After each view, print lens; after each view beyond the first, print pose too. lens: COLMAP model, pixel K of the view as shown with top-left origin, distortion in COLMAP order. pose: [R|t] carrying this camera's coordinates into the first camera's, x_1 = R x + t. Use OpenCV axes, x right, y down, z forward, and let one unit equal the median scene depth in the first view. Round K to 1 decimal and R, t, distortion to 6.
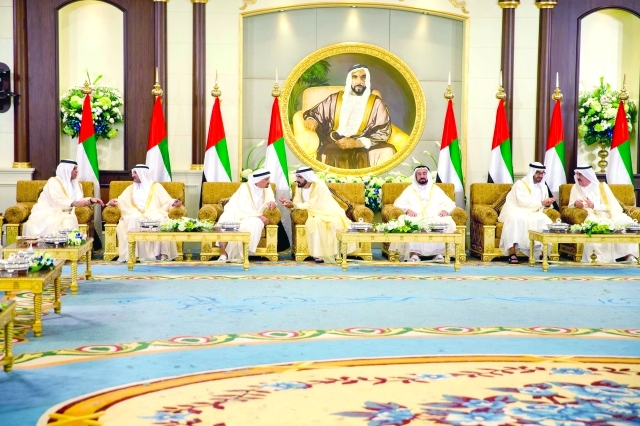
lens RADIAL K [[1285.9, 0, 319.7], [0, 1285.9, 212.7], [0, 0, 1]] dist [-0.045547, 0.000000]
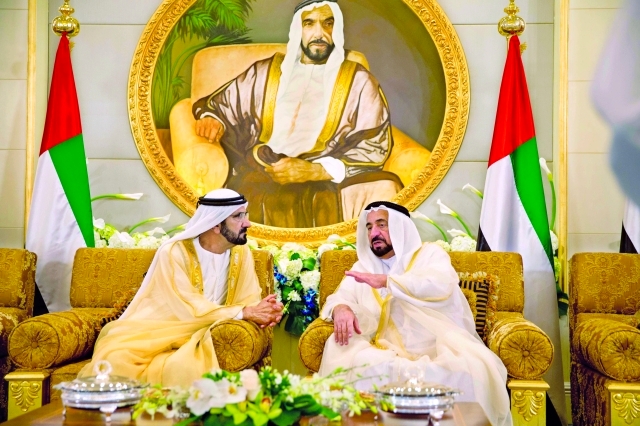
lens RADIAL K [[1066.4, 0, 320.8], [0, 1066.4, 213.5], [0, 0, 1]] dist [0.056430, 0.000000]
pose [[0.989608, -0.004680, -0.143713, 0.084453], [-0.008804, 0.995623, -0.093046, -0.005098], [0.143520, 0.093344, 0.985236, 0.640753]]
